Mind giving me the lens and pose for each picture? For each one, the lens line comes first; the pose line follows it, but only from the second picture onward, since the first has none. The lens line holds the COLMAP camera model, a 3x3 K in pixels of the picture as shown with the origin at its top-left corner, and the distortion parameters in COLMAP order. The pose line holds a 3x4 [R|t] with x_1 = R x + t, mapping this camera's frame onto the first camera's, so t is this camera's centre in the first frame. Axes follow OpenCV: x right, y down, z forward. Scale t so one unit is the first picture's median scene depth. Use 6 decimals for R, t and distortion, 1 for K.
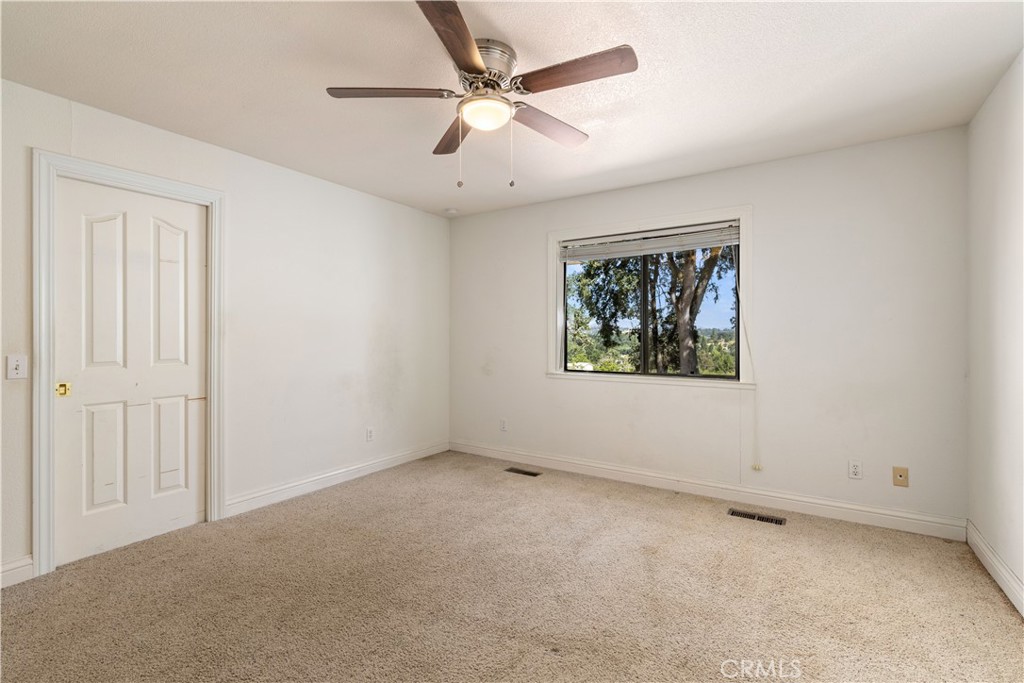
lens RADIAL K [[456.9, 0, 509.0], [0, 456.9, 334.3], [0, 0, 1]] dist [-0.000142, -0.000016]
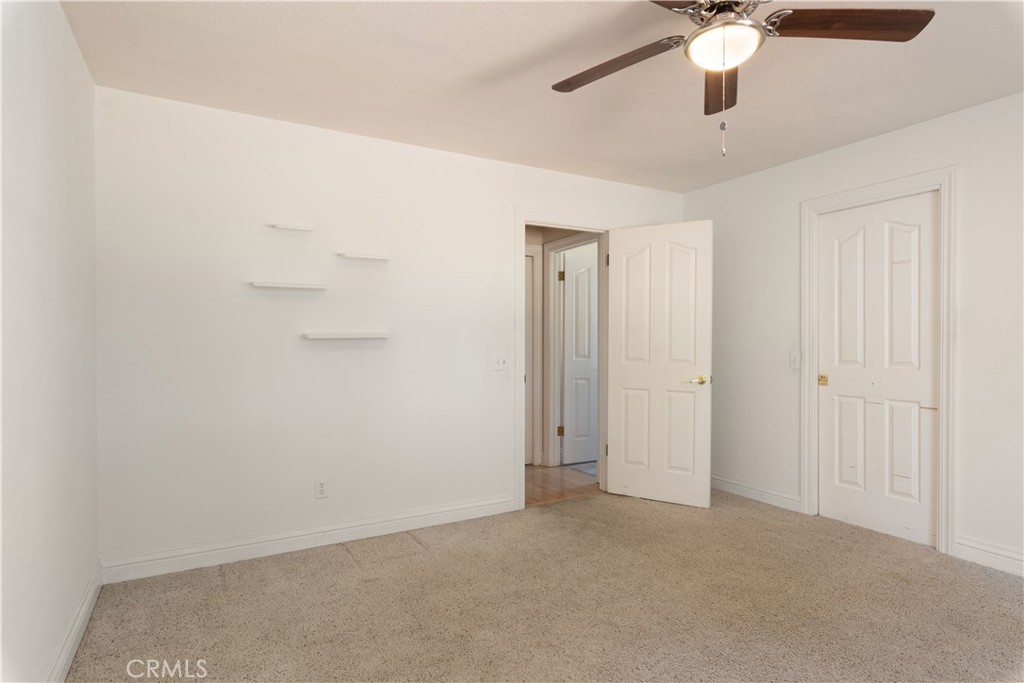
lens RADIAL K [[547.6, 0, 510.1], [0, 547.6, 343.8], [0, 0, 1]] dist [0.006518, 0.000250]
pose [[-0.446658, 0.017919, -0.894526, 0.691330], [0.013715, 0.999819, 0.013180, -0.012354], [0.894600, -0.006382, -0.446823, 0.789672]]
